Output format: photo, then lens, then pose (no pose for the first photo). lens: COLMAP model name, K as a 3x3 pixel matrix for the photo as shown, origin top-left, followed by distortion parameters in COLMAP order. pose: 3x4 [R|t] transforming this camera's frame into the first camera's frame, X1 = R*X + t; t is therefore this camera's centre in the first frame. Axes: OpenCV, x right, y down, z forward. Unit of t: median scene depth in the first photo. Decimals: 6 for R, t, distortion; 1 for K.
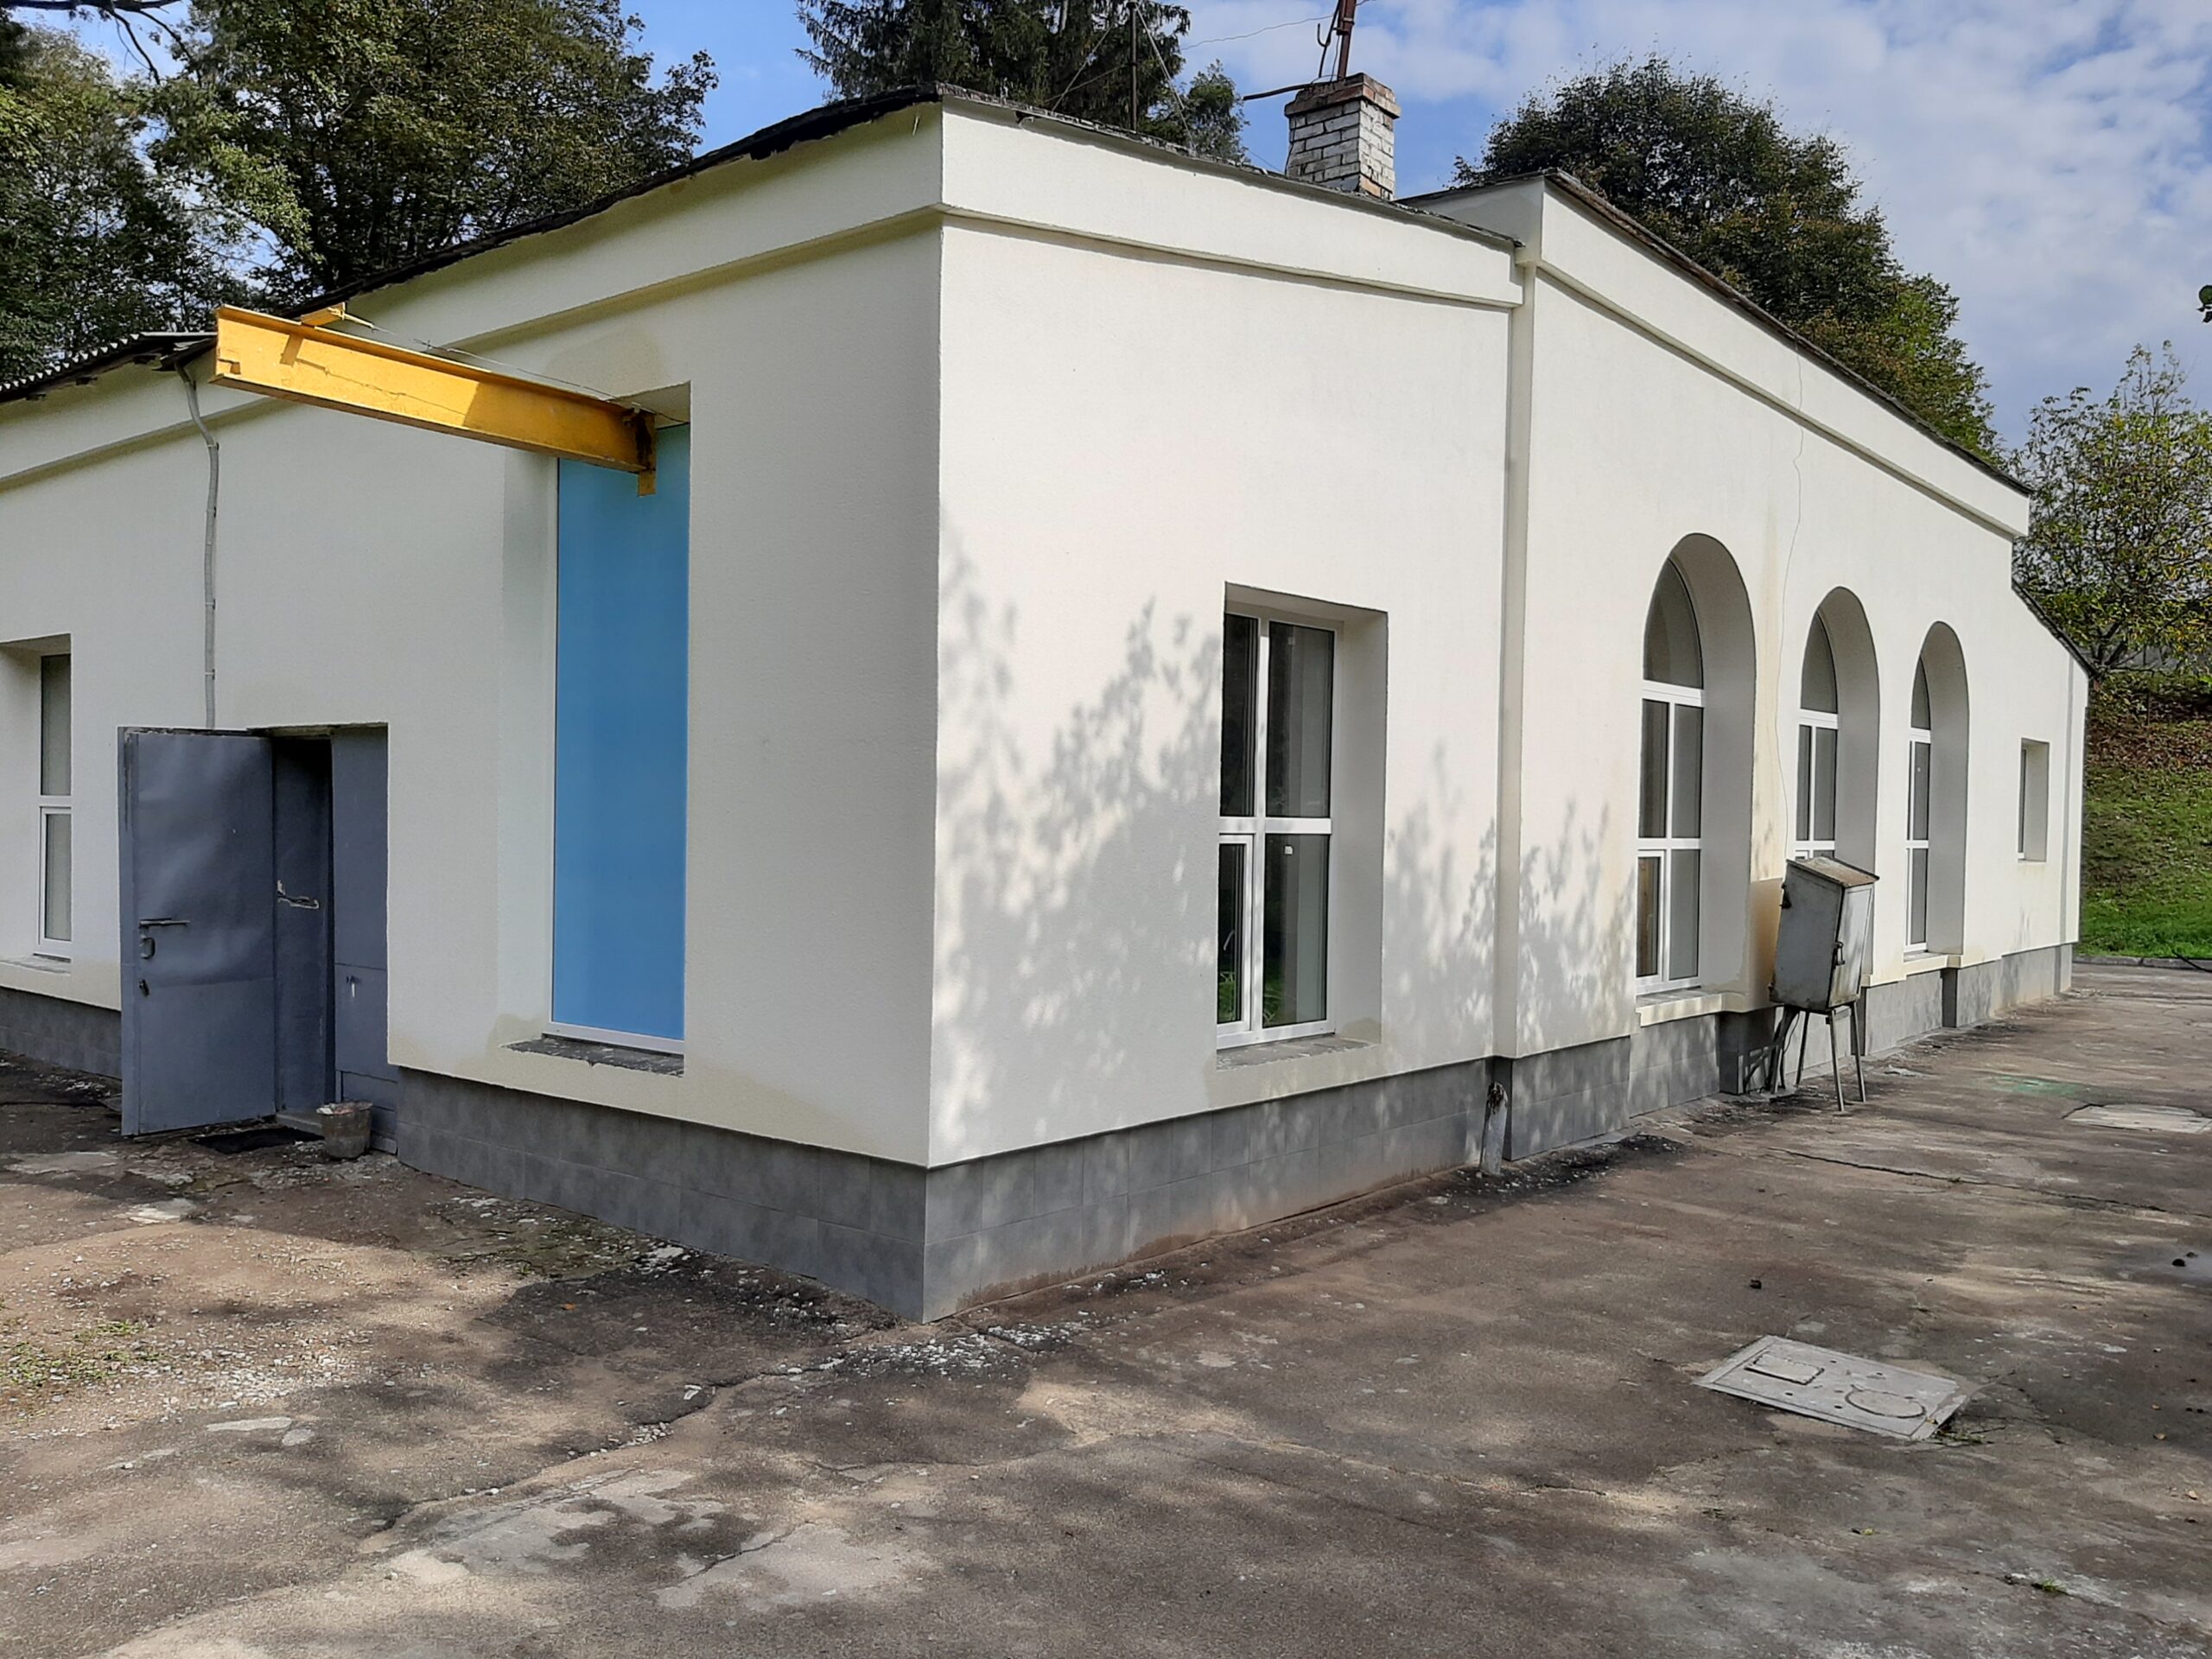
lens RADIAL K [[1728.6, 0, 1111.1], [0, 1728.6, 810.1], [0, 0, 1]] dist [0.074536, -0.138233]
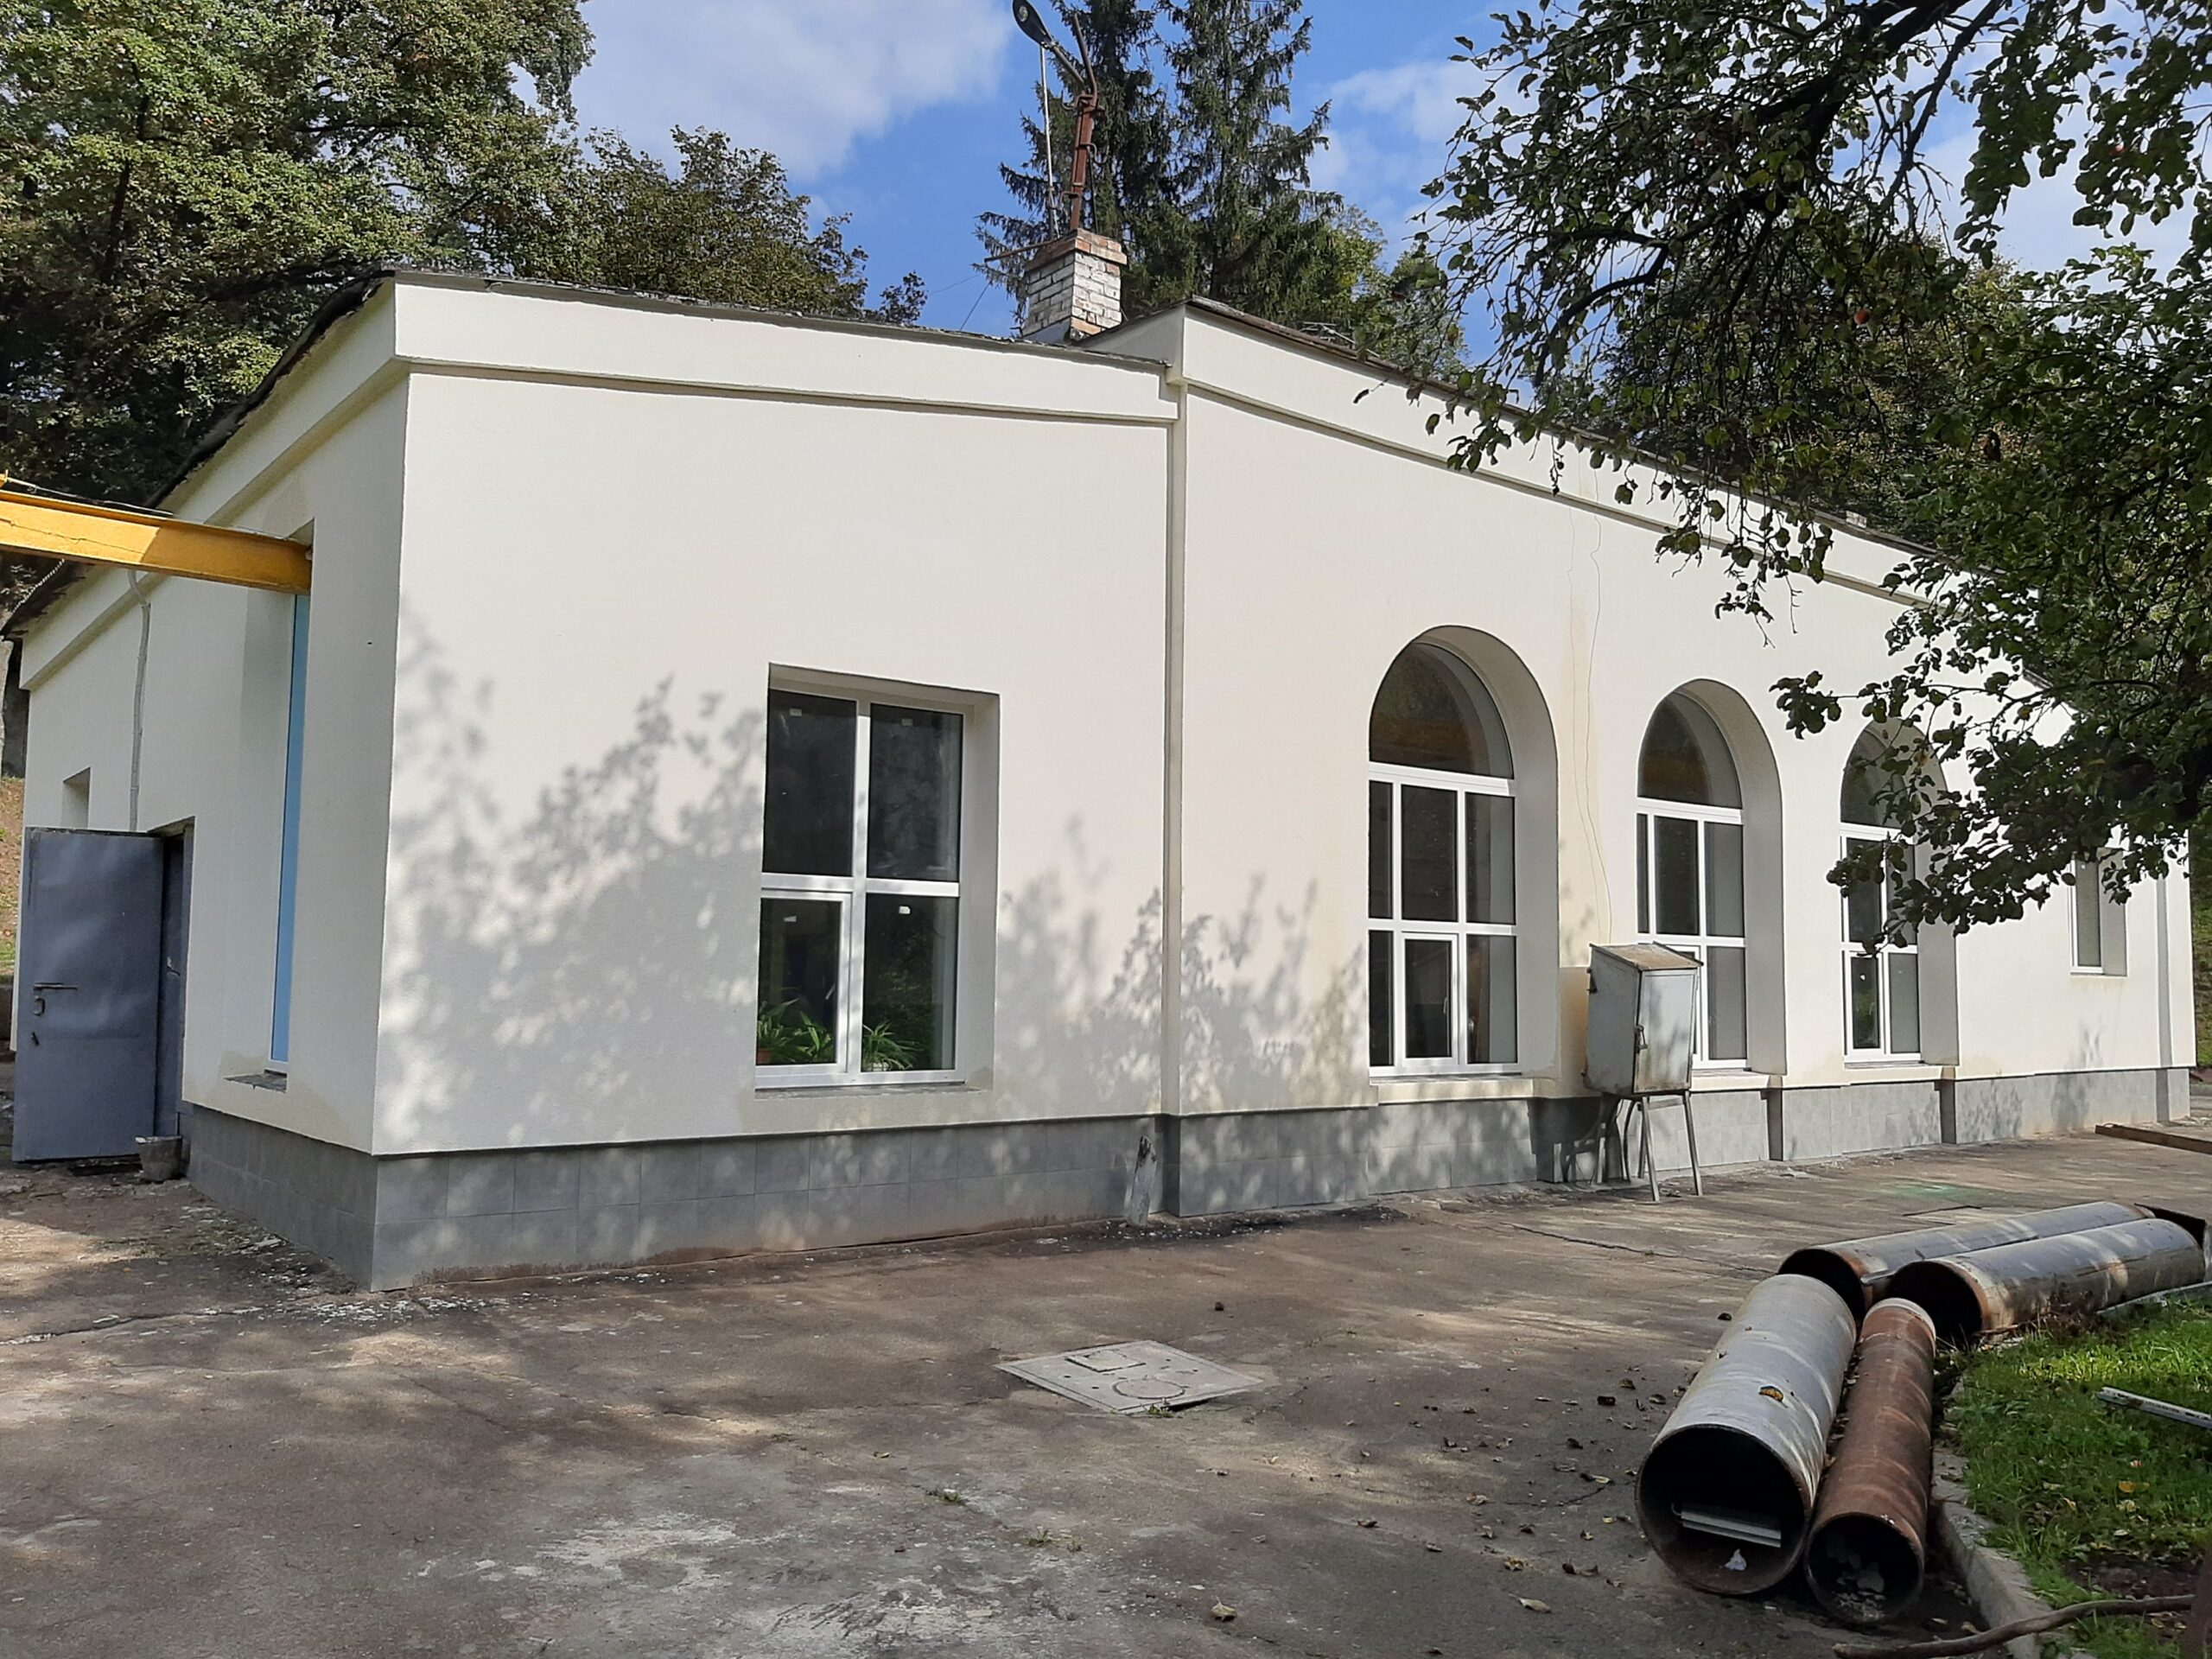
lens RADIAL K [[1728.6, 0, 1202.9], [0, 1728.6, 820.9], [0, 0, 1]] dist [0.074536, -0.138233]
pose [[0.978548, -0.025254, -0.204466, 0.515609], [0.004997, 0.995076, -0.098988, 0.076086], [0.205959, 0.095843, 0.973856, -0.037177]]
